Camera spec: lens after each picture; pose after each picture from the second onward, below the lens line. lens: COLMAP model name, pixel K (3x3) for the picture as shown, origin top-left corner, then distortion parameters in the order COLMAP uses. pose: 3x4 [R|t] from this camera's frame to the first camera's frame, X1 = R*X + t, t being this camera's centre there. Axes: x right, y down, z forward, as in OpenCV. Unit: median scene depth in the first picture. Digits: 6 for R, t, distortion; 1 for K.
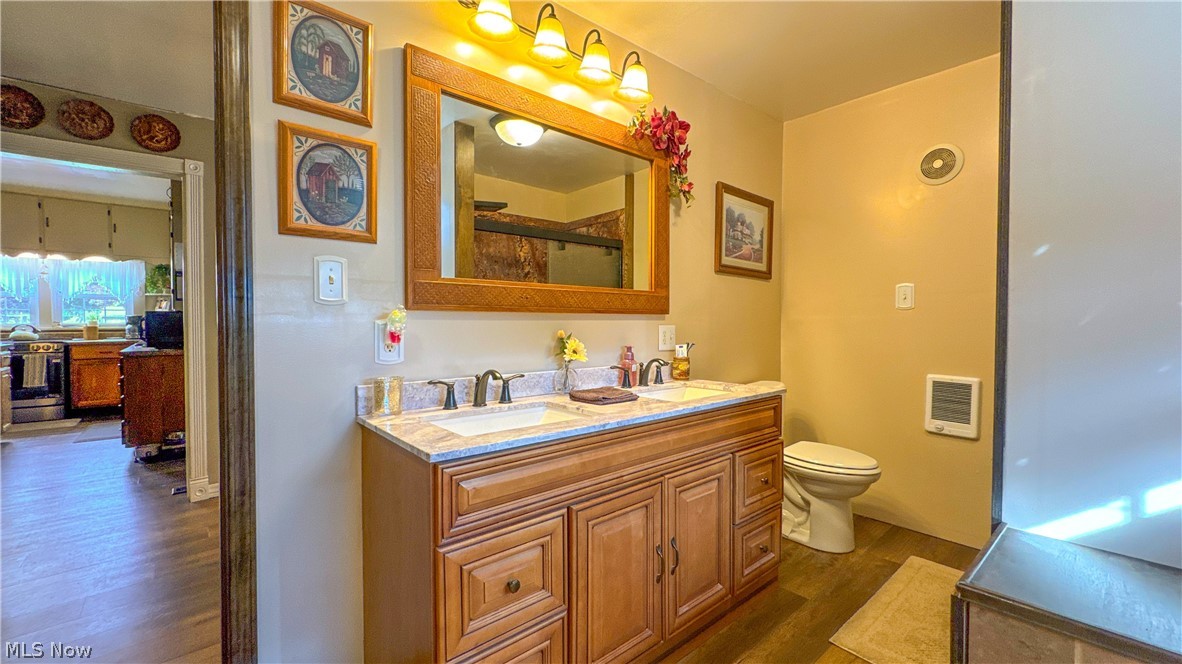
lens RADIAL K [[481.9, 0, 591.0], [0, 481.9, 332.0], [0, 0, 1]] dist [-0.001105, -0.000035]
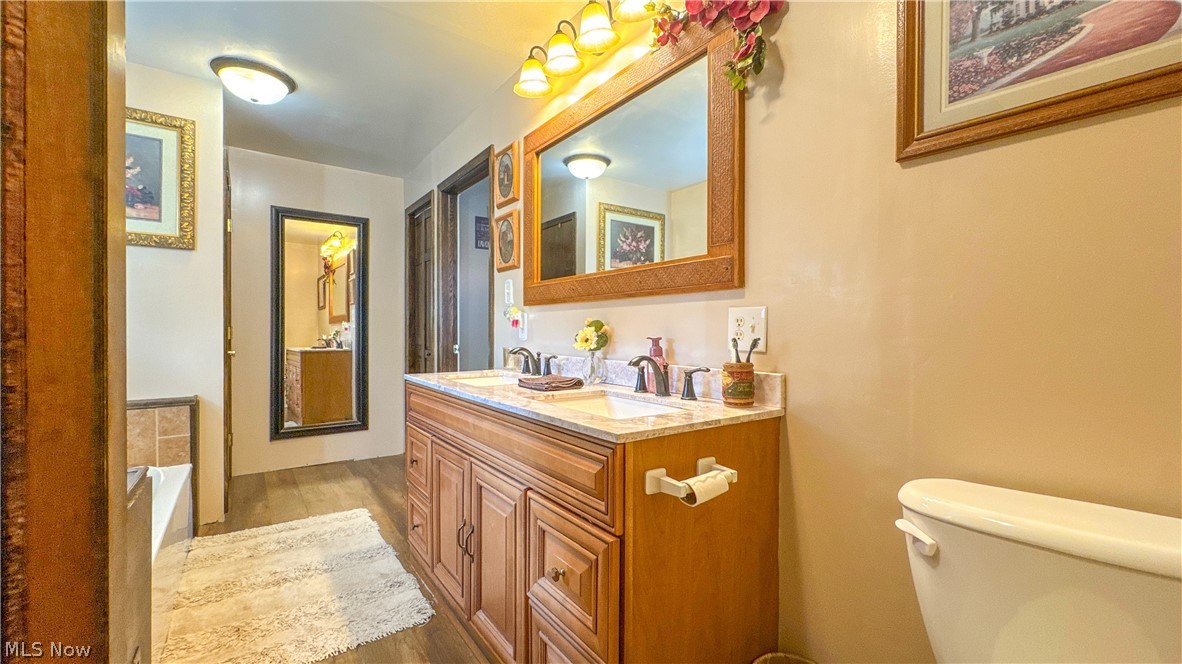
lens RADIAL K [[471.6, 0, 591.0], [0, 471.6, 332.0], [0, 0, 1]] dist [-0.002635, -0.000532]
pose [[-0.080209, 0.001040, -0.996778, 1.519731], [-0.021253, 0.999770, 0.002753, 0.036630], [0.996551, 0.021405, -0.080168, 1.811034]]
